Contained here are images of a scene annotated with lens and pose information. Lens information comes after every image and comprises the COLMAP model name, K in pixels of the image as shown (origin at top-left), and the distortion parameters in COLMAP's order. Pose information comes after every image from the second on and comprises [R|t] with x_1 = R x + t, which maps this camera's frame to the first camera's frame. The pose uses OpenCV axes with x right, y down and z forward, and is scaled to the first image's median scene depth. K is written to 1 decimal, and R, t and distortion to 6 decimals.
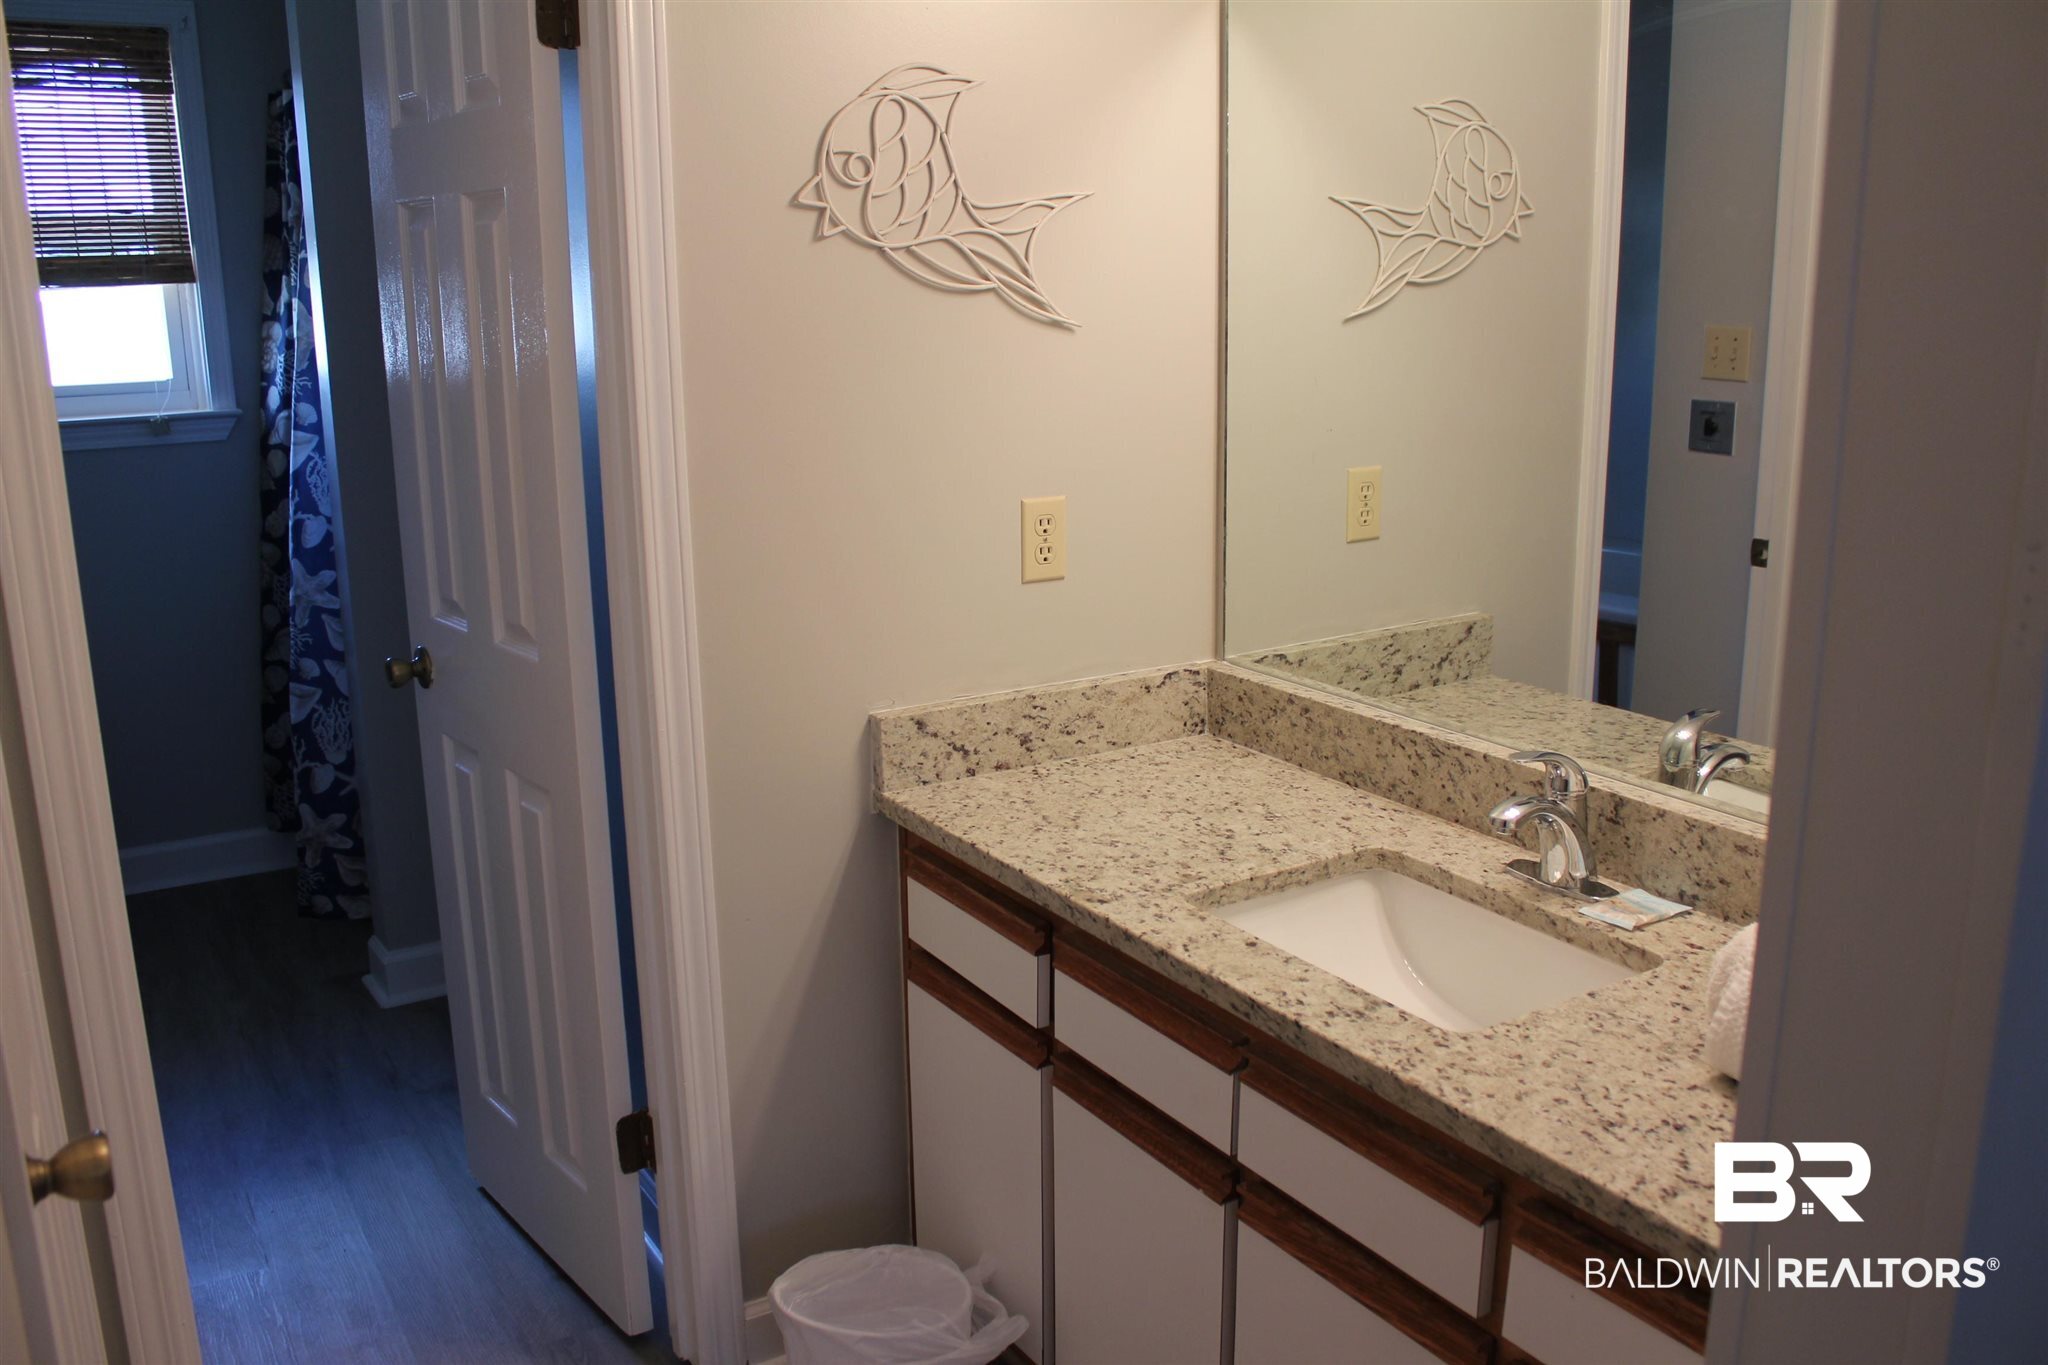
lens RADIAL K [[1708.6, 0, 1032.8], [0, 1708.6, 678.5], [0, 0, 1]] dist [-0.164882, 0.145004]
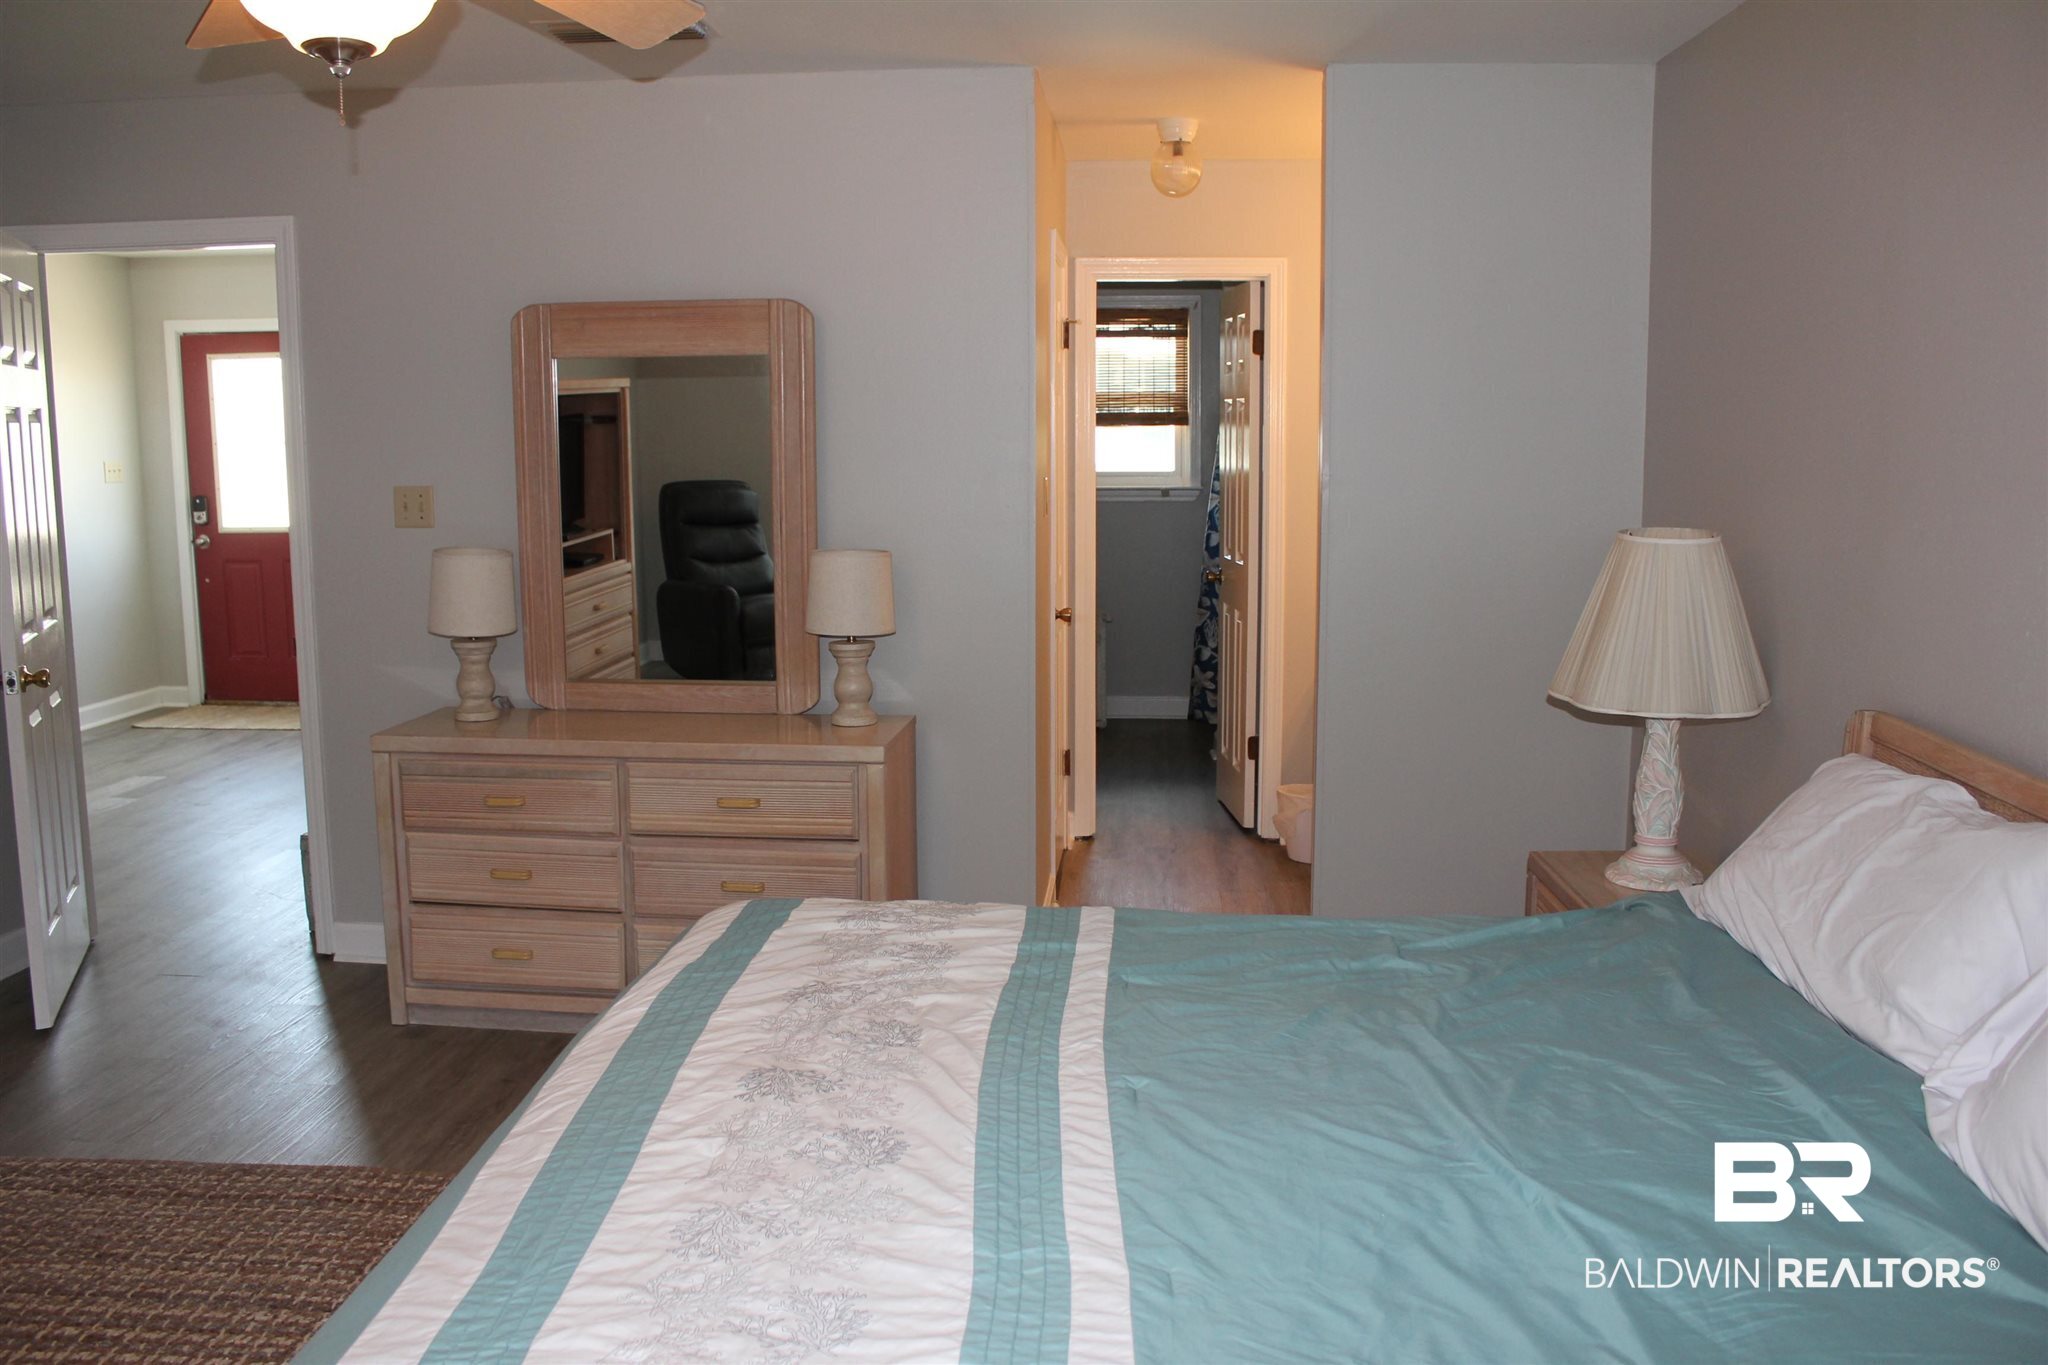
lens RADIAL K [[1708.6, 0, 1032.8], [0, 1708.6, 678.5], [0, 0, 1]] dist [-0.164882, 0.145004]
pose [[0.811004, 0.096947, -0.576952, 0.662294], [-0.145691, 0.988574, -0.038680, 0.207610], [0.566610, 0.115426, 0.815862, -0.915153]]
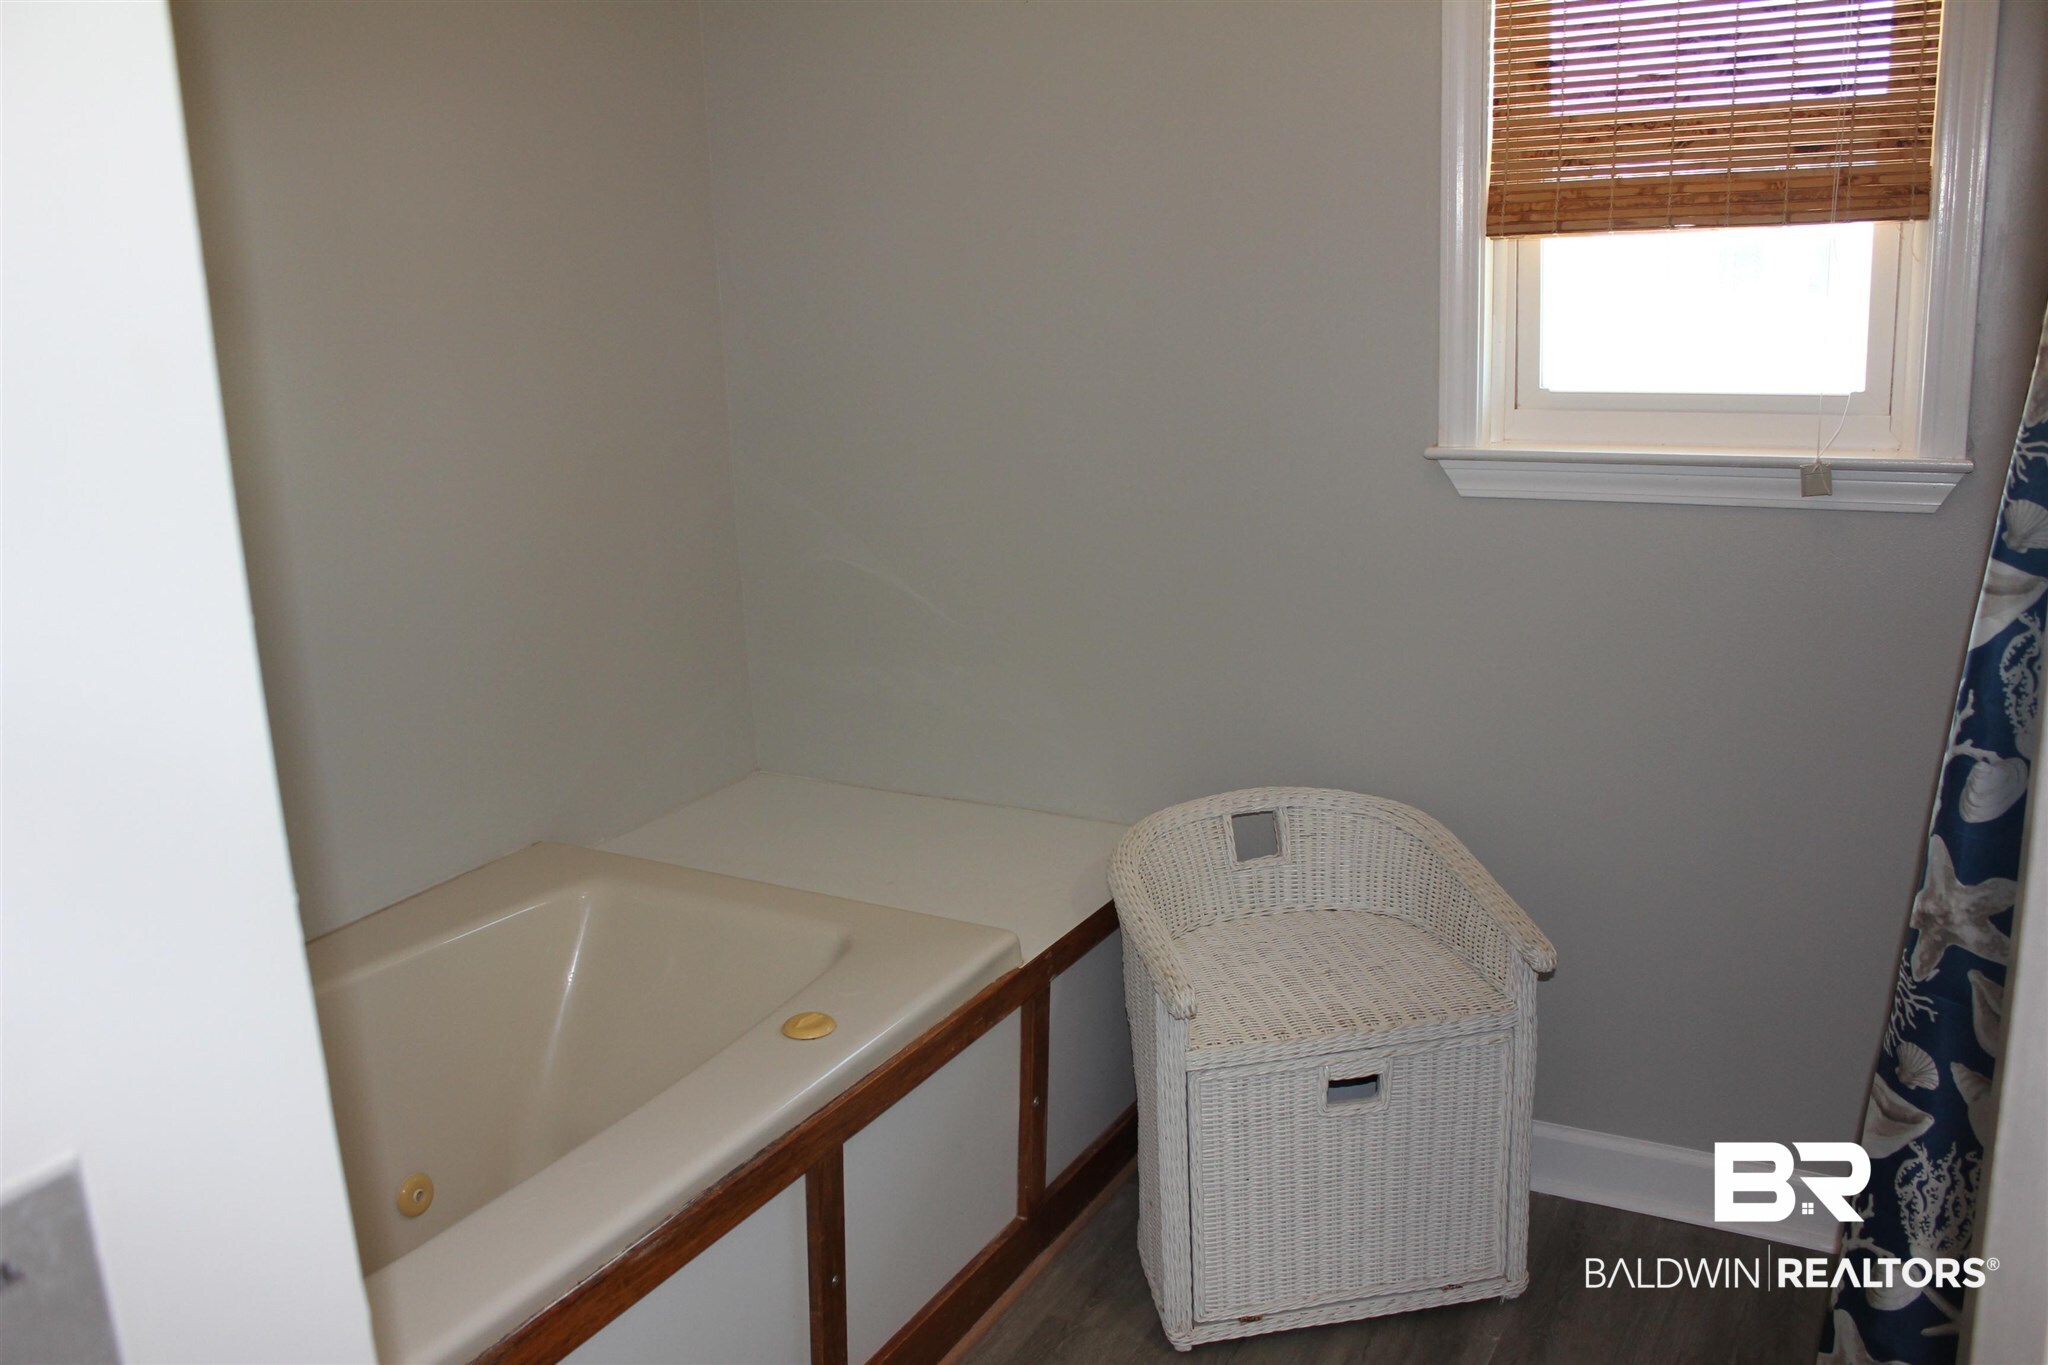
lens RADIAL K [[1708.6, 0, 1032.8], [0, 1708.6, 678.5], [0, 0, 1]] dist [-0.164882, 0.145004]
pose [[0.479613, 0.199274, -0.854553, -0.177308], [-0.158734, 0.977508, 0.138858, -0.131957], [0.863003, 0.069048, 0.500457, 0.531687]]
